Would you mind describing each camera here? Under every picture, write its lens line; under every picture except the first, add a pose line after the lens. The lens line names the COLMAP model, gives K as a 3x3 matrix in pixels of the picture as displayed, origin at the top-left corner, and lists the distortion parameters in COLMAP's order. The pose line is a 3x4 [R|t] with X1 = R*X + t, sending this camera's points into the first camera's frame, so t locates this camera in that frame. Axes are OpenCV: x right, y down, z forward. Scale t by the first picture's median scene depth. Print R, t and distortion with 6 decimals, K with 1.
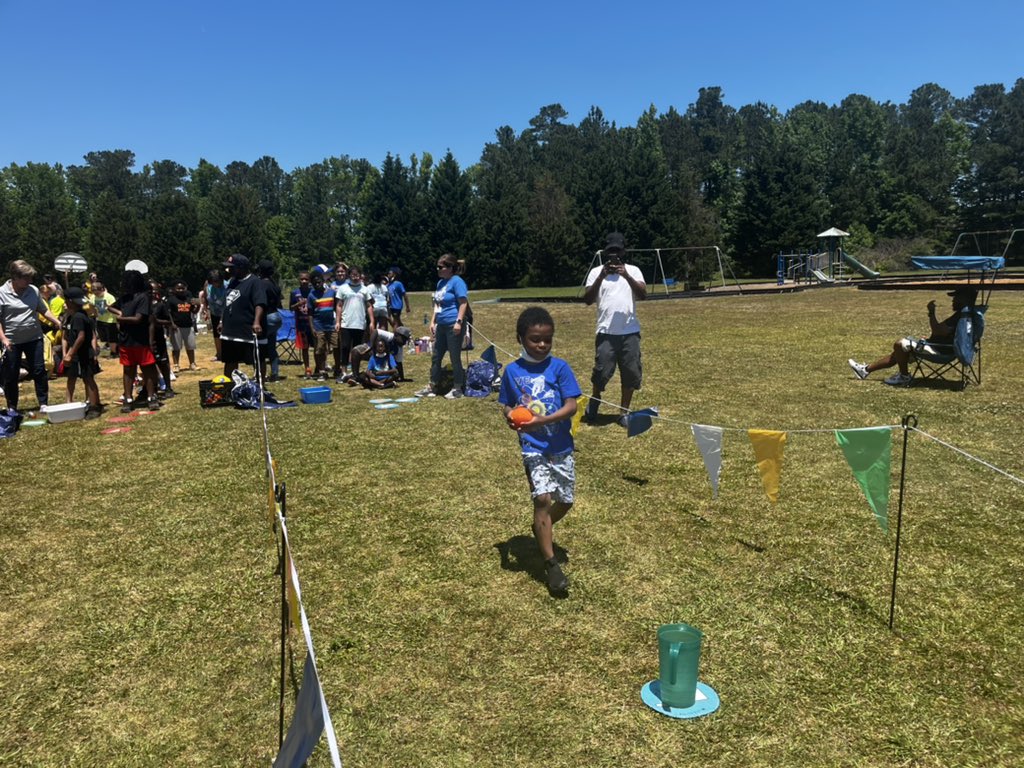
lens RADIAL K [[802.7, 0, 525.8], [0, 802.7, 387.4], [0, 0, 1]] dist [0.058035, -0.056378]
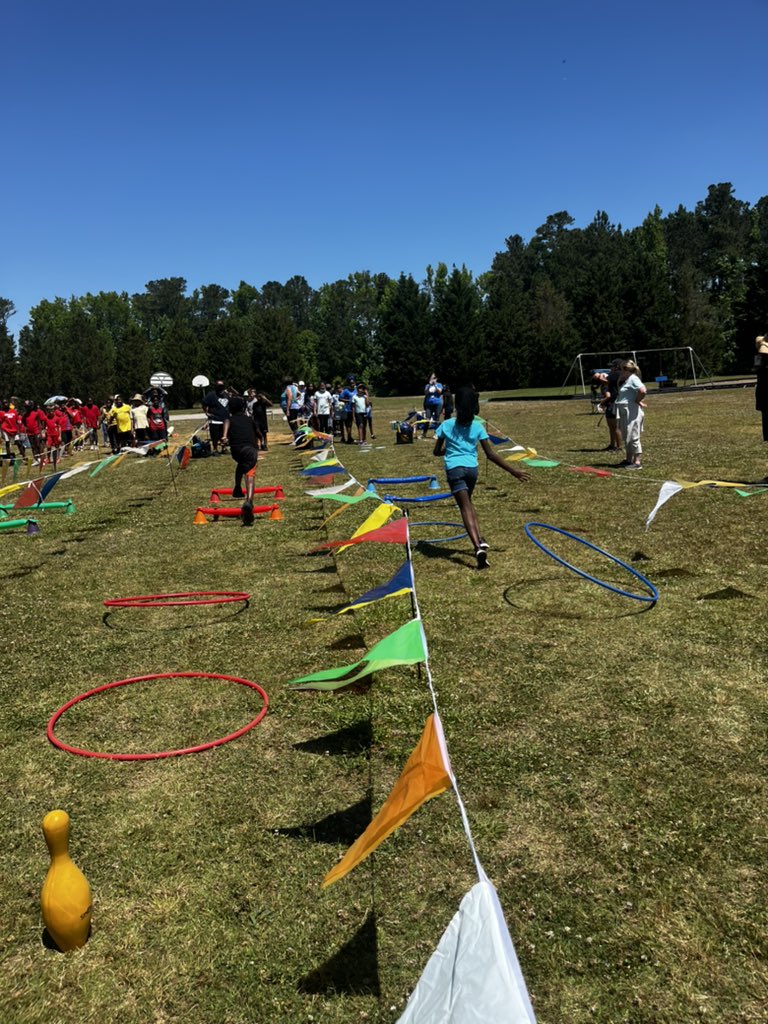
lens RADIAL K [[816.7, 0, 384.0], [0, 816.7, 512.0], [0, 0, 1]] dist [0.054541, -0.062657]
pose [[0.979594, 0.003613, -0.200953, 0.026879], [0.000950, 0.999744, 0.022607, 0.013374], [0.200983, -0.022336, 0.979340, -0.097777]]
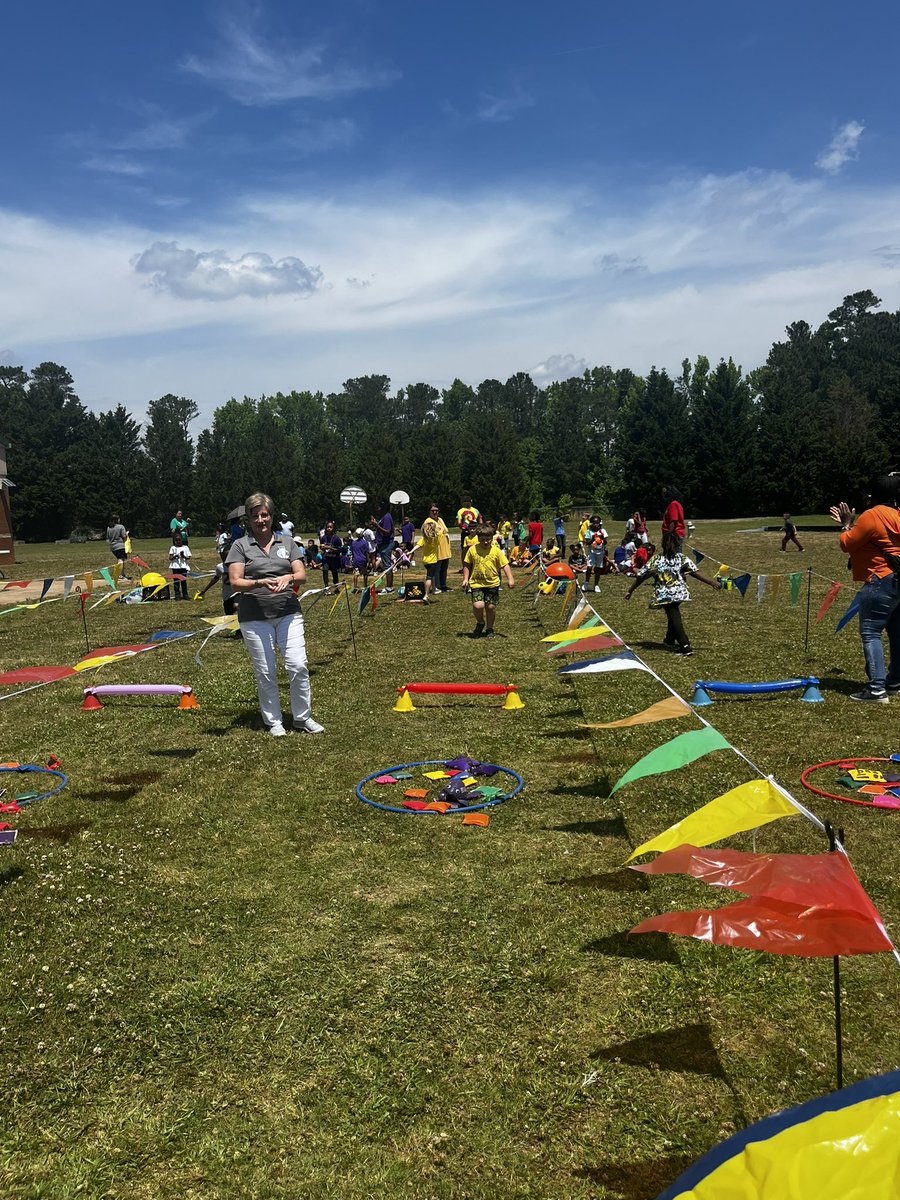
lens RADIAL K [[990.9, 0, 450.0], [0, 990.9, 600.0], [0, 0, 1]] dist [0.081669, -0.160875]
pose [[0.933056, 0.029694, -0.358504, 0.018200], [-0.043563, 0.998580, -0.030667, 0.009385], [0.357084, 0.044231, 0.933025, -0.078064]]
